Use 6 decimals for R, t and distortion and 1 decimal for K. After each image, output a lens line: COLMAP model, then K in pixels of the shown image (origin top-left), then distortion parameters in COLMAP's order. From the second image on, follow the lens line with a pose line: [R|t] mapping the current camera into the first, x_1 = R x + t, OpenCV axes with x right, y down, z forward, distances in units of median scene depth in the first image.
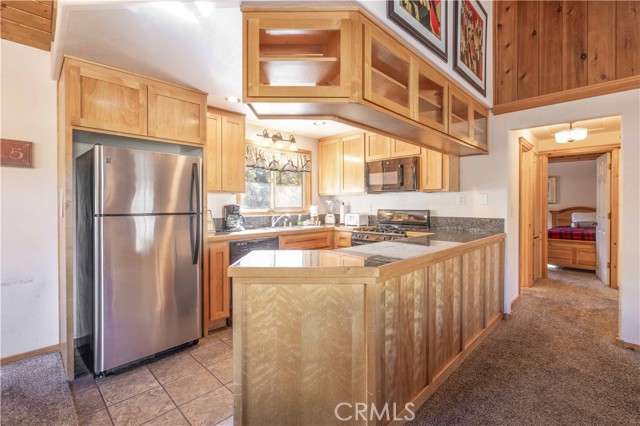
lens RADIAL K [[291.2, 0, 319.4], [0, 291.2, 207.2], [0, 0, 1]] dist [-0.000034, -0.000002]
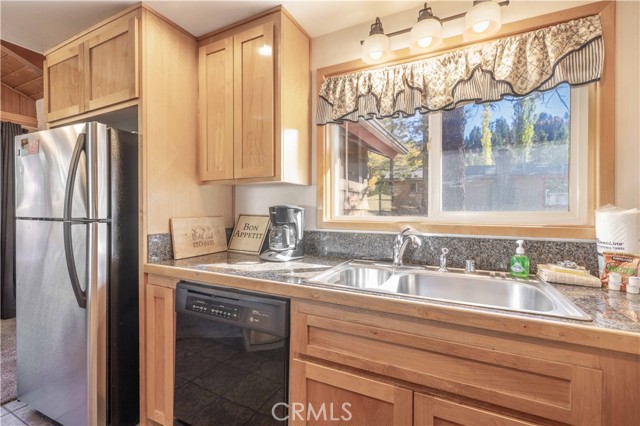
lens RADIAL K [[273.1, 0, 324.1], [0, 273.1, 208.9], [0, 0, 1]] dist [0.000597, 0.000121]
pose [[0.319033, 0.004052, -0.947735, 0.140144], [-0.009383, 0.999955, 0.001116, -0.003651], [0.947697, 0.008536, 0.319057, 0.781704]]
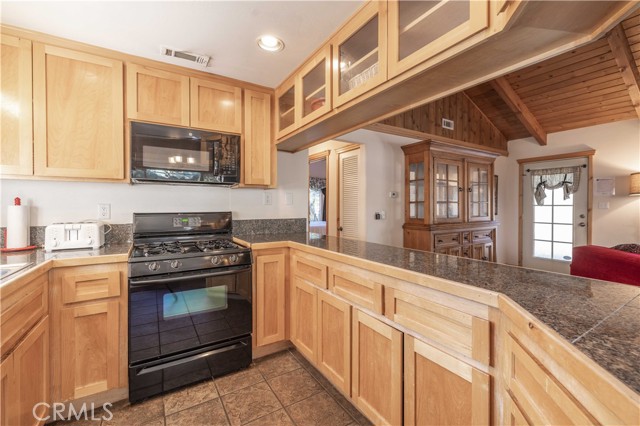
lens RADIAL K [[273.1, 0, 324.1], [0, 273.1, 208.9], [0, 0, 1]] dist [0.000597, 0.000121]
pose [[0.216922, -0.010619, 0.976131, -0.235989], [0.007241, 0.999931, 0.009269, -0.002143], [-0.976162, 0.005057, 0.216984, 0.565427]]
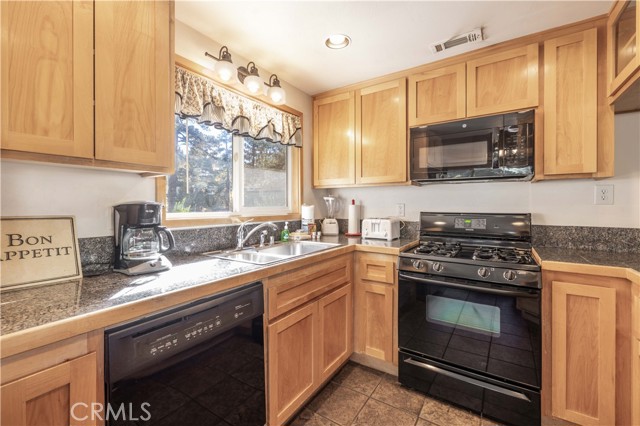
lens RADIAL K [[275.5, 0, 319.3], [0, 275.5, 205.4], [0, 0, 1]] dist [-0.002855, 0.000413]
pose [[0.982791, 0.001753, 0.184712, -0.111484], [-0.000820, 0.999987, -0.005128, -0.002431], [-0.184719, 0.004888, 0.982779, 0.510349]]
